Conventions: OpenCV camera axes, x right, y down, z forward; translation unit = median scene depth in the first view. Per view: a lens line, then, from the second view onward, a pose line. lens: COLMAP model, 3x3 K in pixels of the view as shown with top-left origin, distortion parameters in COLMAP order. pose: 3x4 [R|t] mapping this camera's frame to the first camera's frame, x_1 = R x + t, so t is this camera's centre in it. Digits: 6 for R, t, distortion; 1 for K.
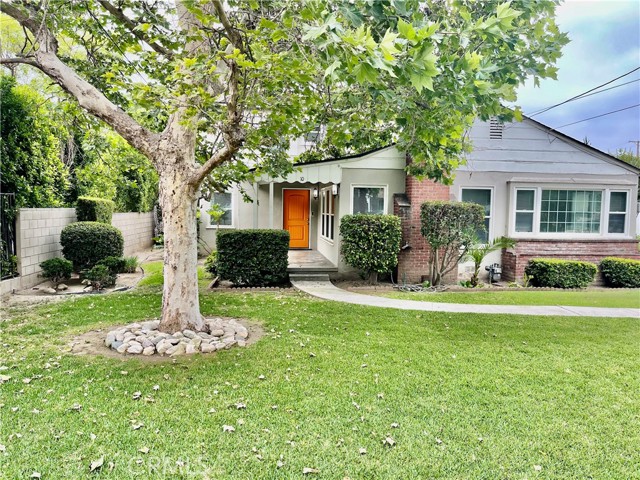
lens RADIAL K [[482.6, 0, 320.0], [0, 482.6, 240.0], [0, 0, 1]] dist [0.059604, -0.074126]
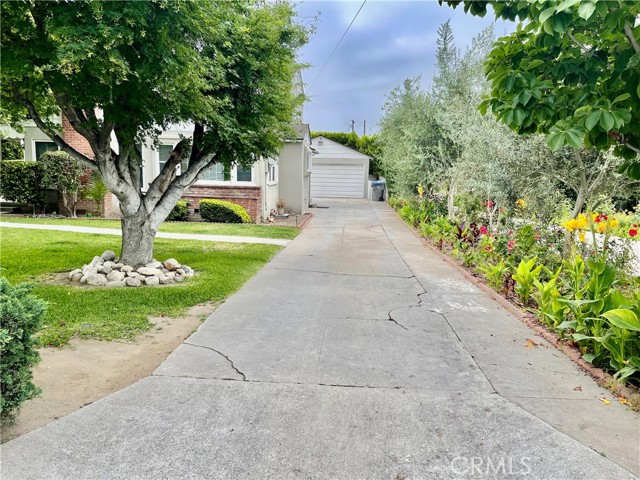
lens RADIAL K [[482.6, 0, 320.0], [0, 482.6, 240.0], [0, 0, 1]] dist [0.059604, -0.074126]
pose [[0.987724, 0.035798, -0.152051, 1.022120], [-0.024399, 0.996795, 0.076181, 0.037035], [0.154291, -0.071536, 0.985432, -0.196417]]
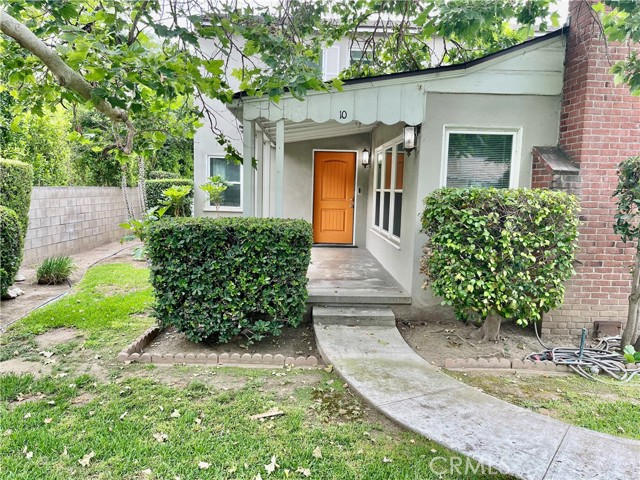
lens RADIAL K [[482.6, 0, 320.0], [0, 482.6, 240.0], [0, 0, 1]] dist [0.059604, -0.074126]
pose [[0.995963, 0.020275, -0.087450, -0.014266], [-0.016869, 0.999077, 0.039514, -0.018640], [0.088170, -0.037880, 0.995385, 0.488582]]
